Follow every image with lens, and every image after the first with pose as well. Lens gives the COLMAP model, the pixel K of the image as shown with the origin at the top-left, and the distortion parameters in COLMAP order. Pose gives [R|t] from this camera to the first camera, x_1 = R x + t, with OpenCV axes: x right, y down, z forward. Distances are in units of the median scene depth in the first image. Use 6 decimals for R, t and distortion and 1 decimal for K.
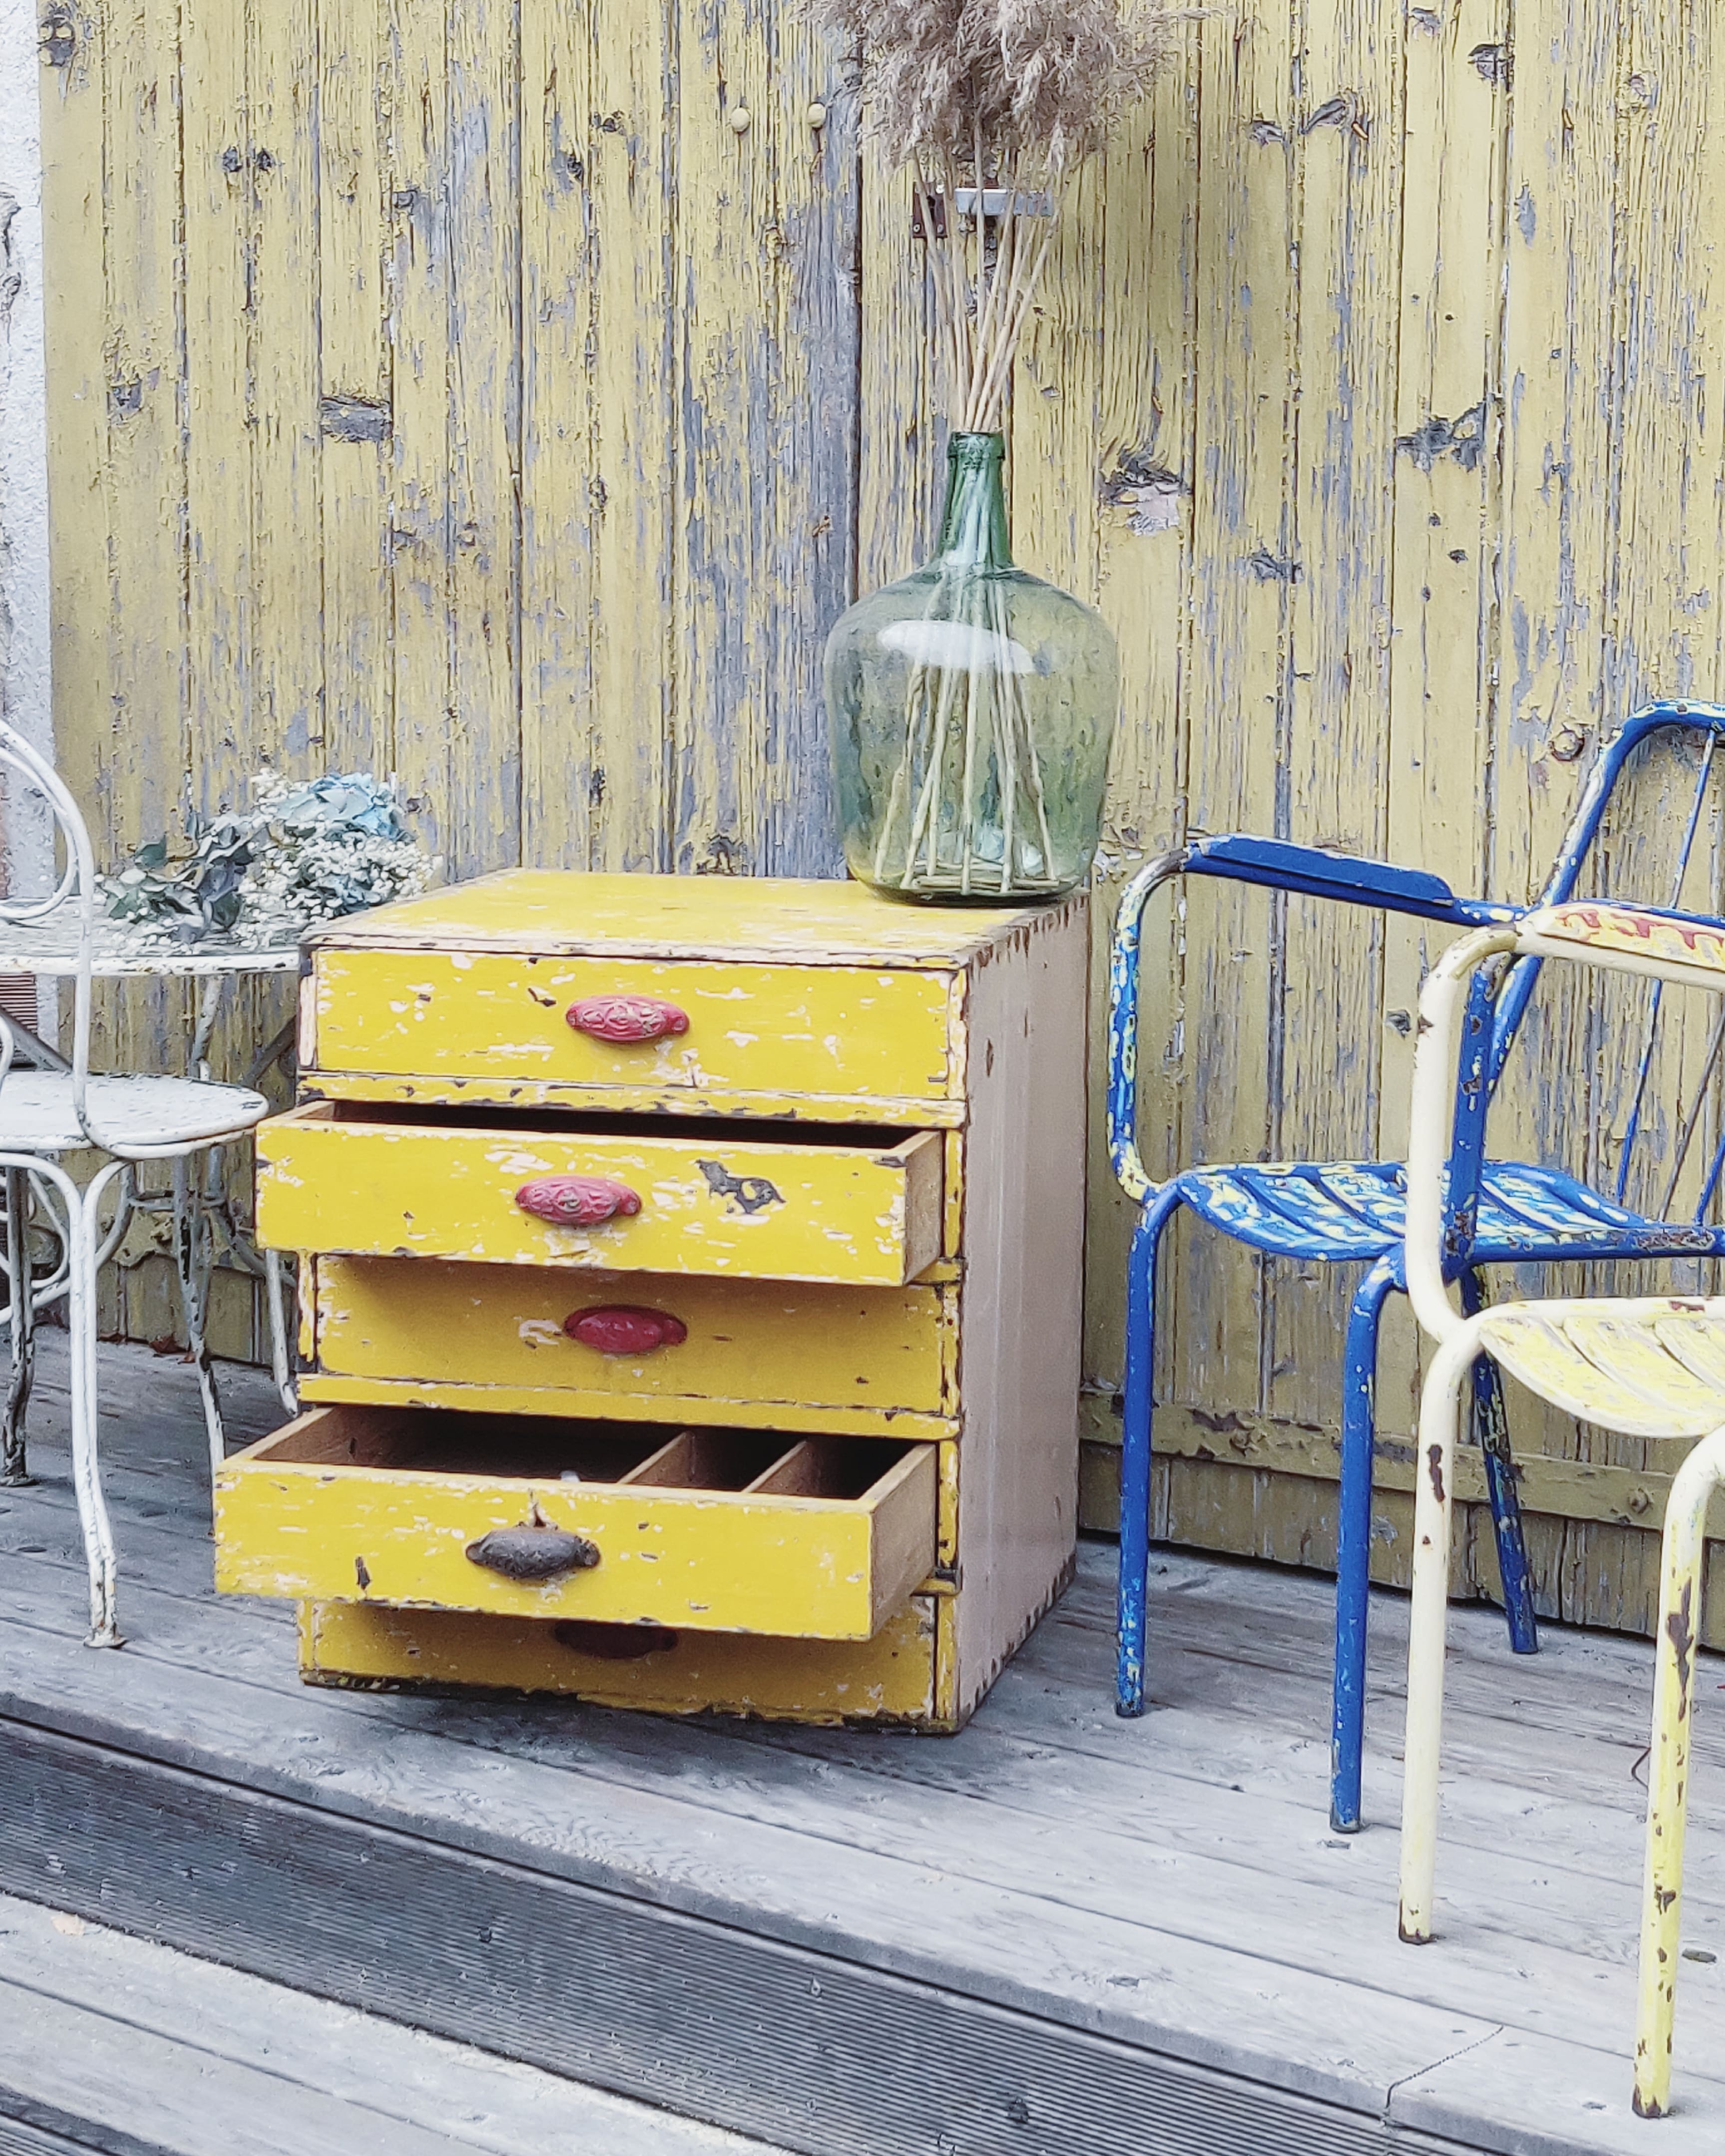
lens RADIAL K [[3974.4, 0, 851.1], [0, 3974.4, 950.3], [0, 0, 1]] dist [0.066089, -0.459030]
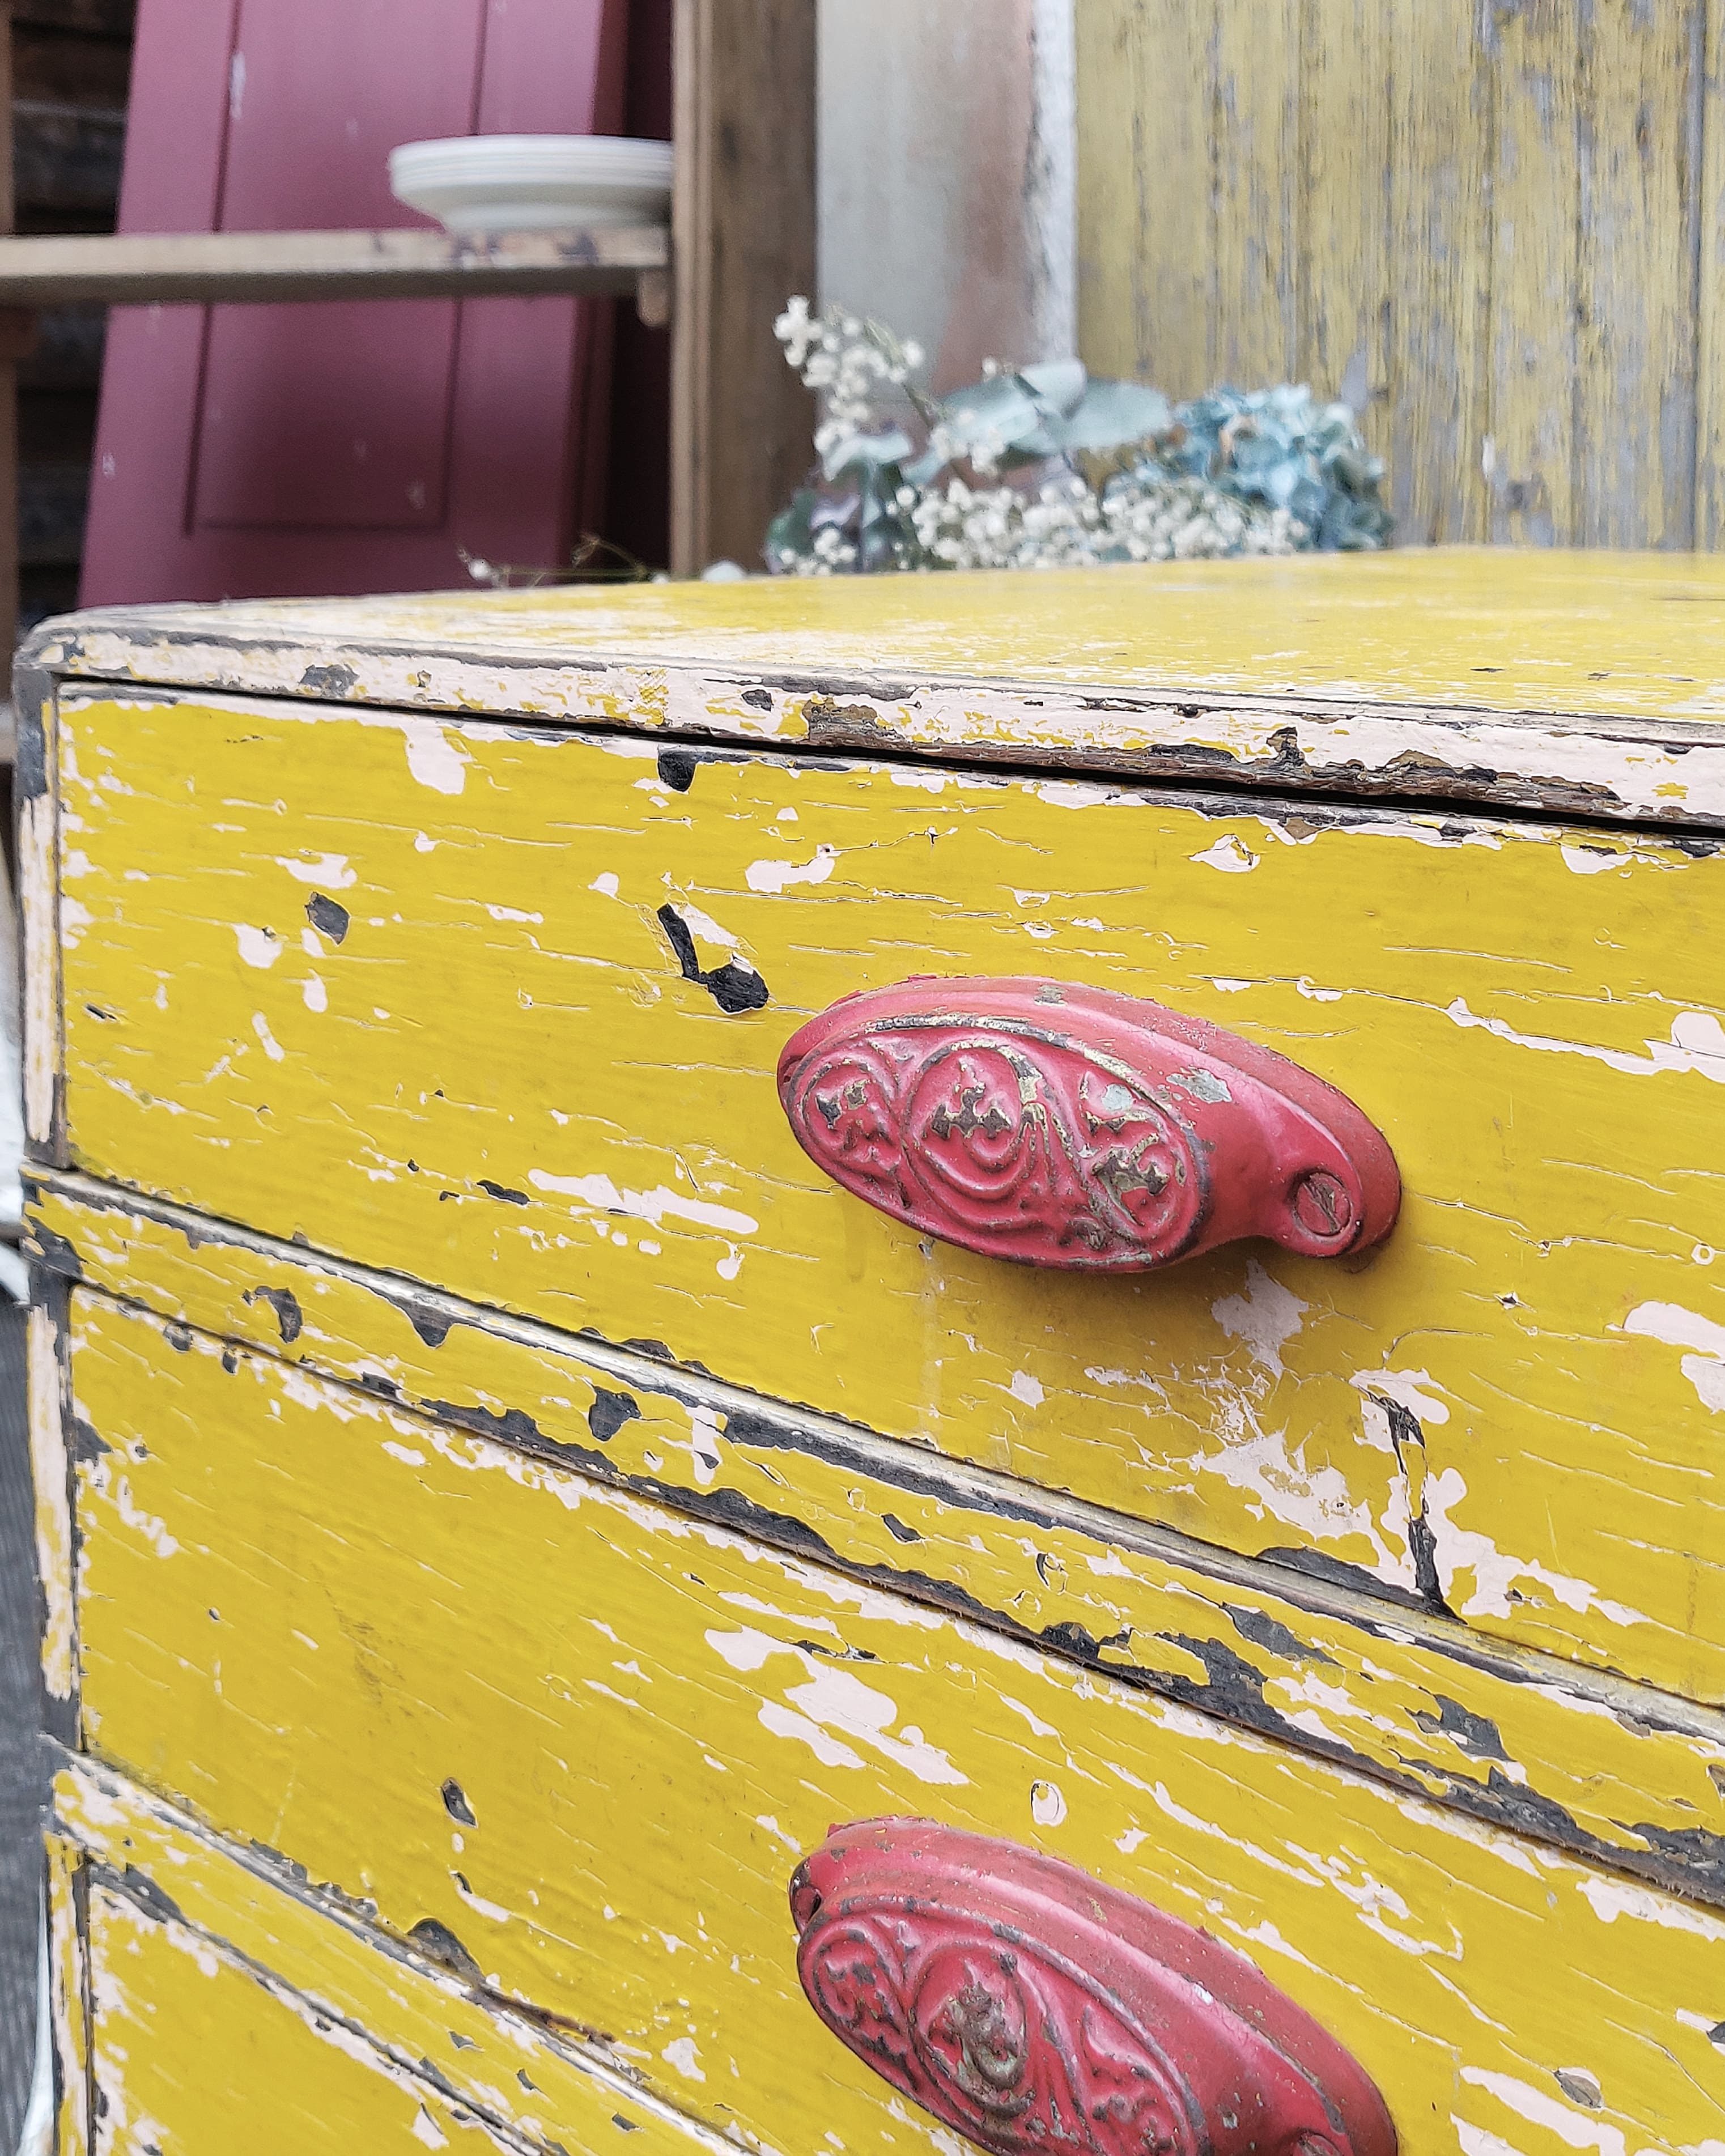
lens RADIAL K [[2712.8, 0, 734.6], [0, 2712.8, 650.6], [0, 0, 1]] dist [0.018690, -0.050945]
pose [[0.846326, 0.019494, -0.532309, -0.005263], [-0.043264, 0.998544, -0.032218, 0.000813], [0.530906, 0.050297, 0.845937, 0.806580]]
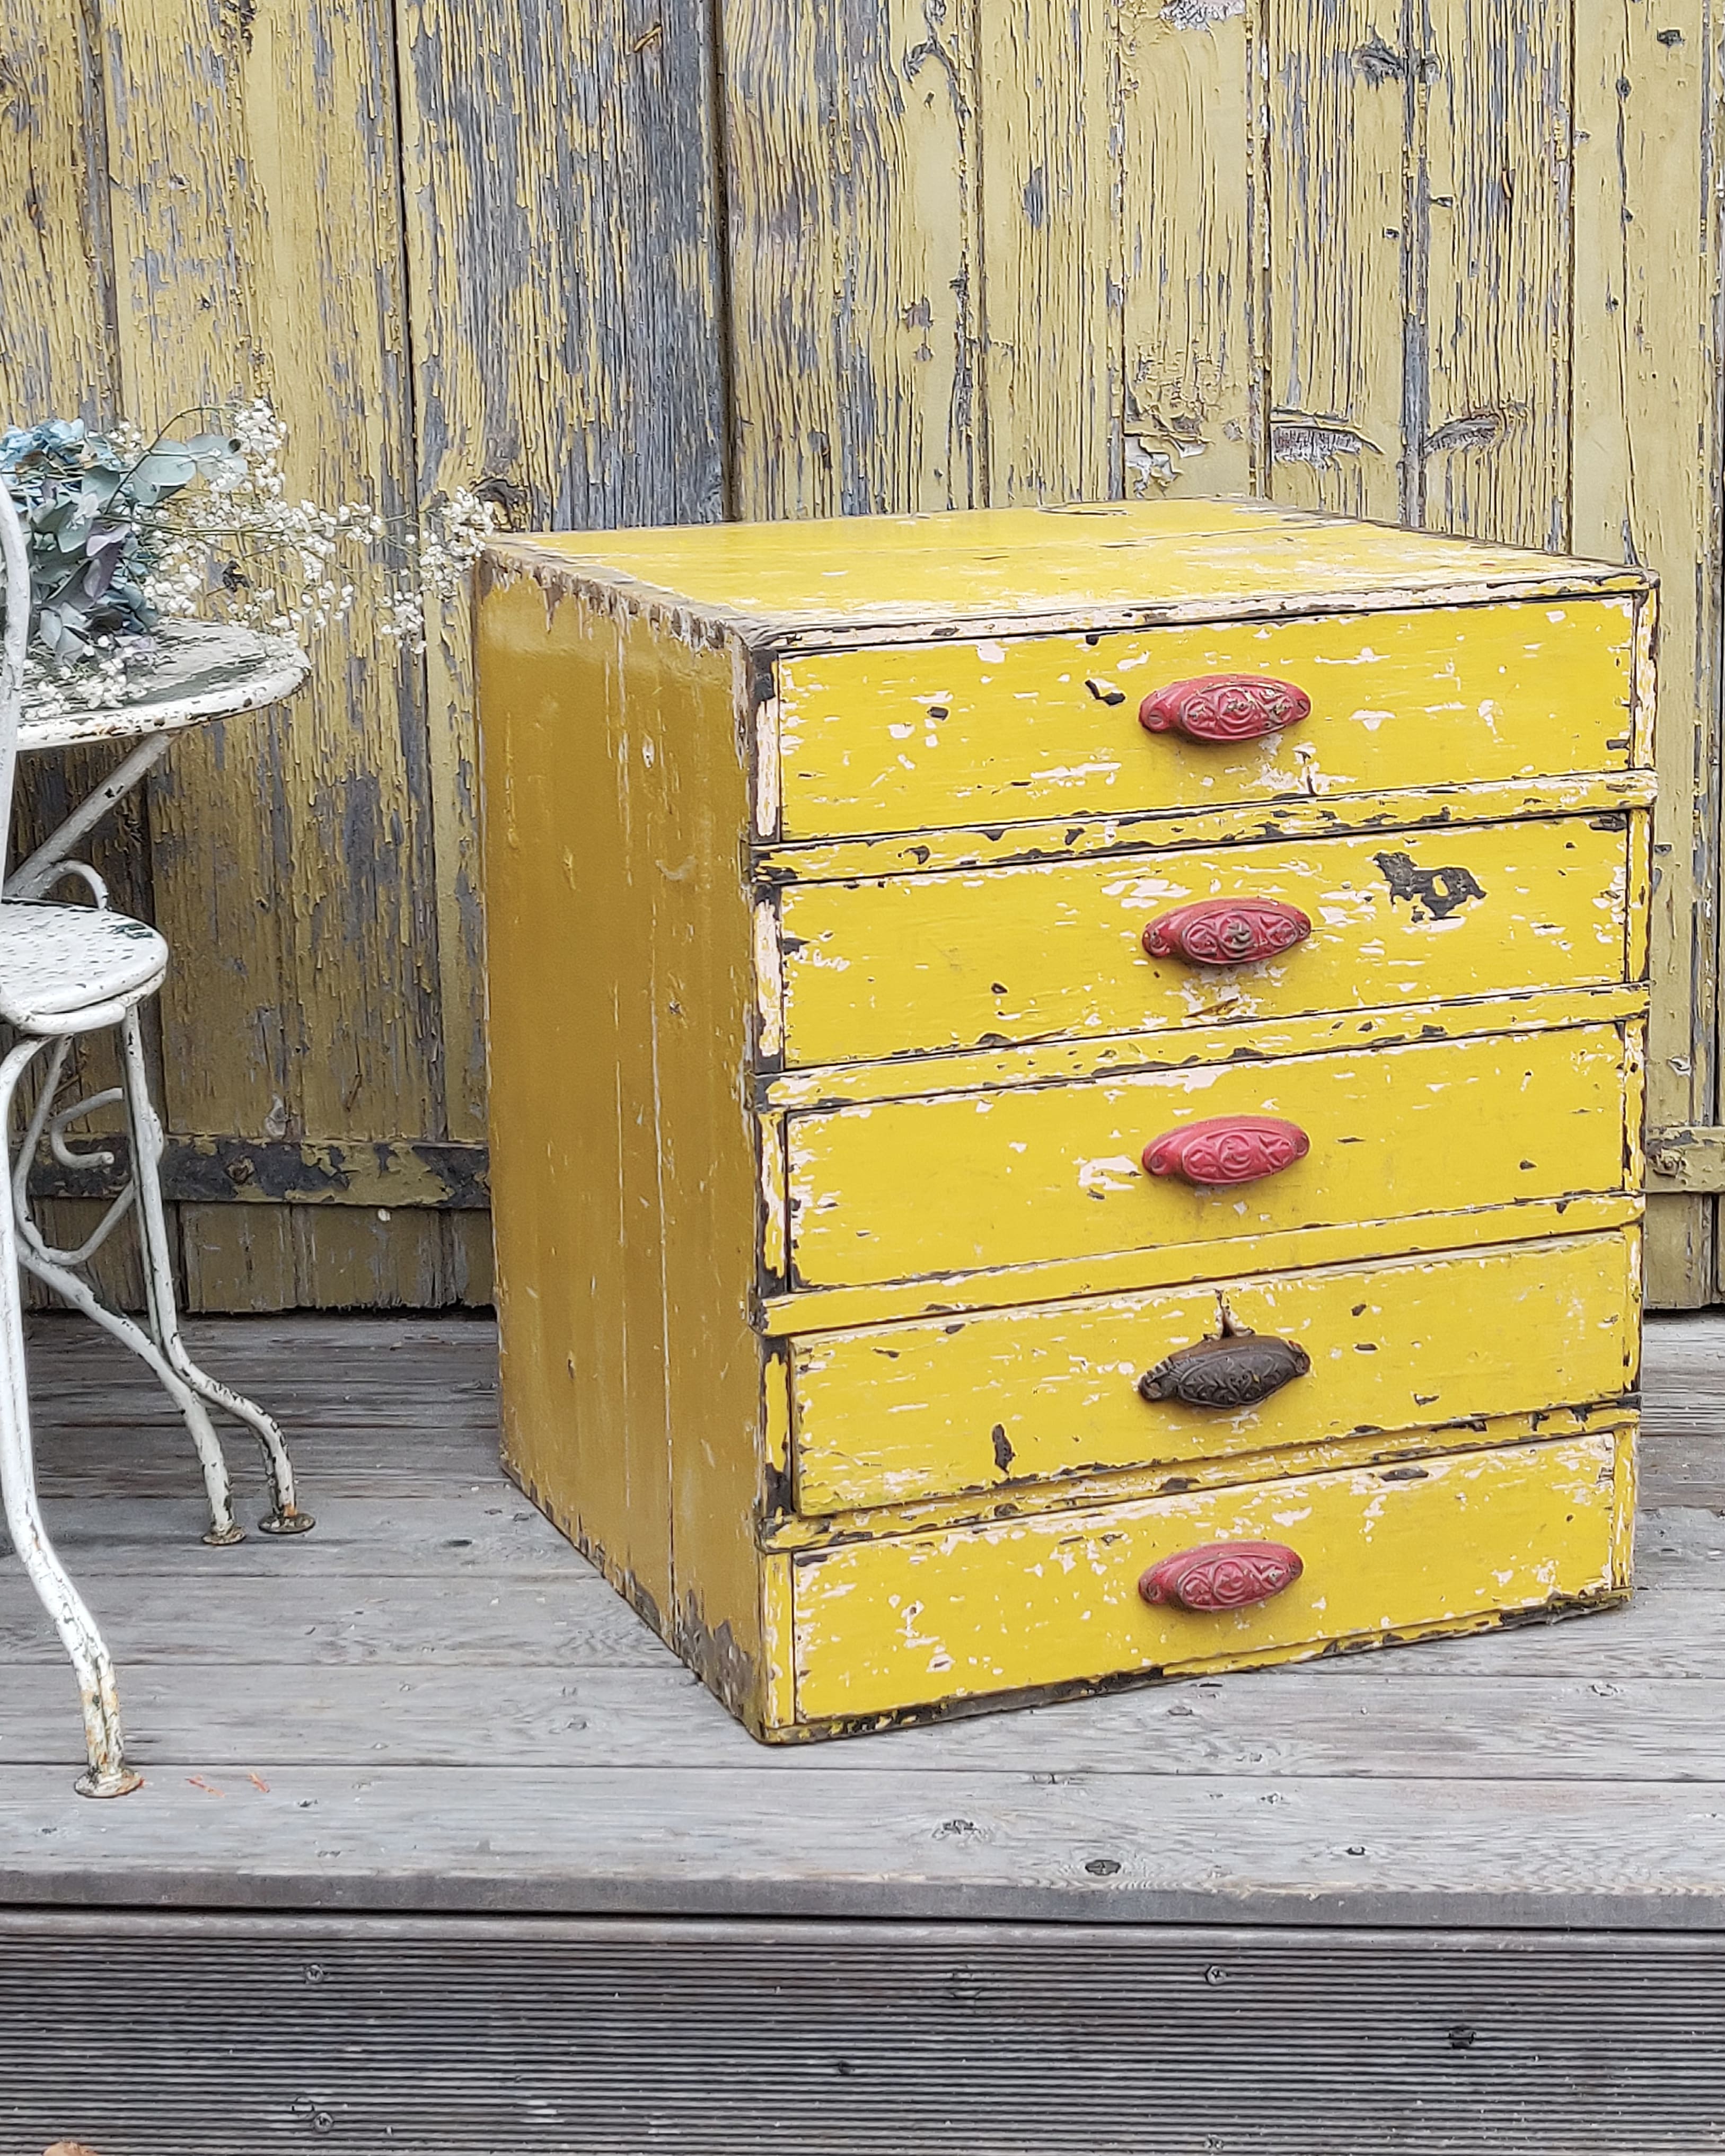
lens RADIAL K [[3974.1, 0, 851.1], [0, 3974.1, 950.3], [0, 0, 1]] dist [0.066089, -0.459030]
pose [[0.839224, -0.138495, 0.525854, -0.436383], [0.091444, 0.989195, 0.114587, -0.024235], [-0.536042, -0.048078, 0.842821, 0.405407]]
